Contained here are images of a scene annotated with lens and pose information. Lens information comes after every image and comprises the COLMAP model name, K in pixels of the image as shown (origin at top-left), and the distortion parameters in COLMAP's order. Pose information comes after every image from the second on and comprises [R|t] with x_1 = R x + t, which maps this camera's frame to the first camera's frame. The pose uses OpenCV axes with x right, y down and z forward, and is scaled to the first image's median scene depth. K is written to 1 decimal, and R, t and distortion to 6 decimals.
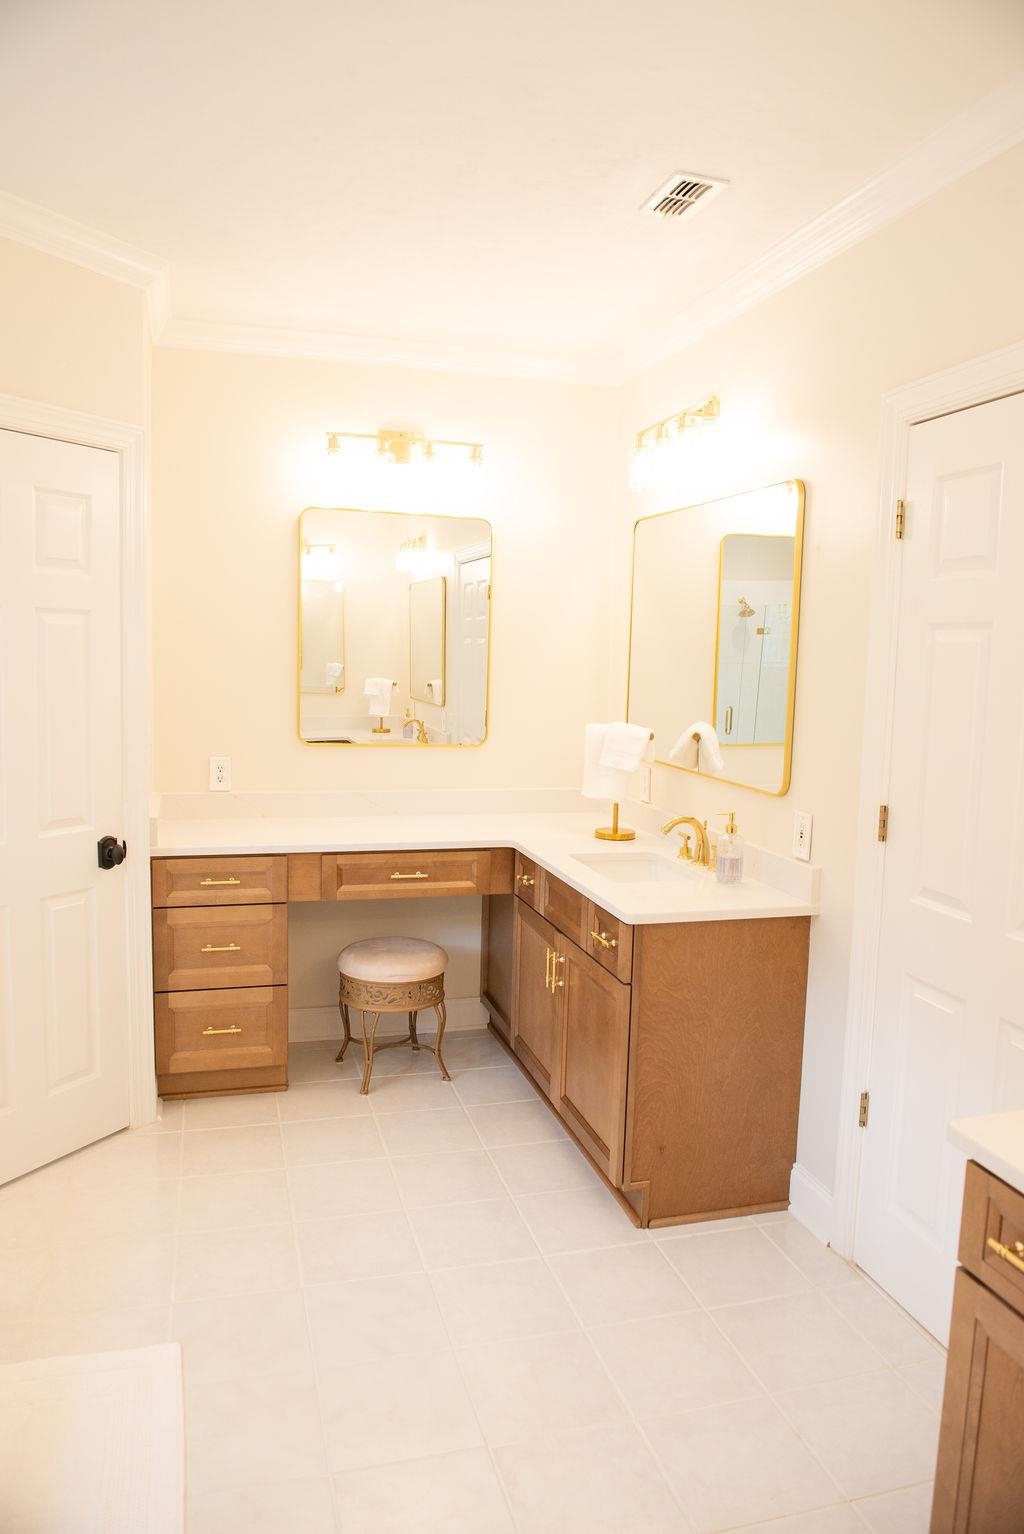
lens RADIAL K [[1052.7, 0, 515.0], [0, 1052.7, 774.0], [0, 0, 1]] dist [-0.032061, -0.008981]
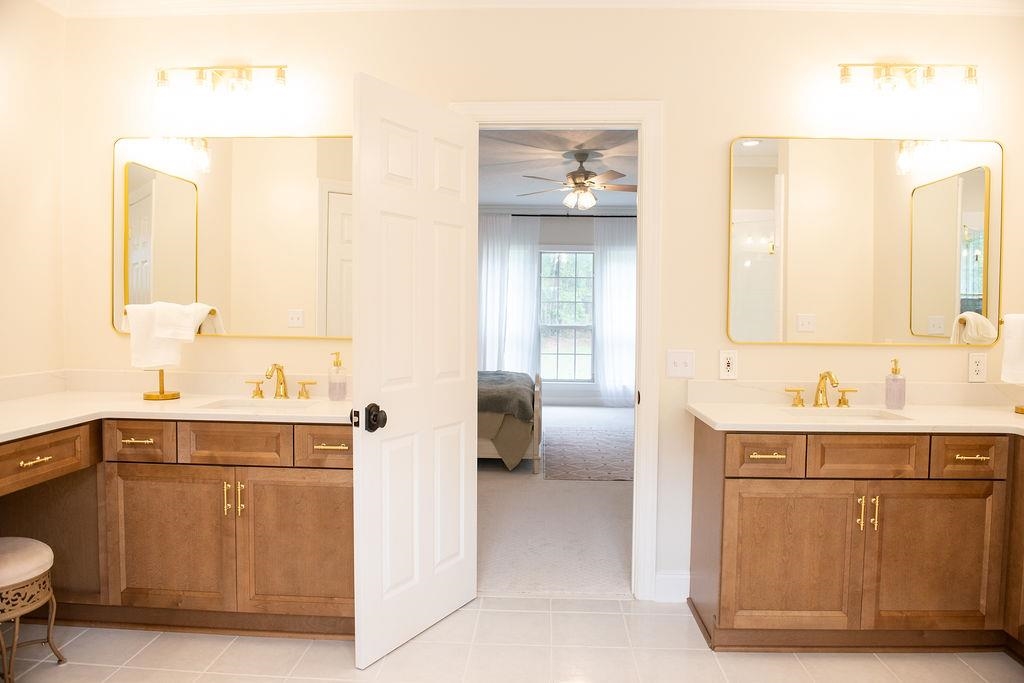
lens RADIAL K [[702.7, 0, 512.4], [0, 702.7, 339.2], [0, 0, 1]] dist [-0.032061, -0.008981]
pose [[0.299096, -0.052228, 0.952793, -0.557059], [0.107586, 0.993980, 0.020713, 0.020566], [-0.948139, 0.096312, 0.302914, 0.386952]]
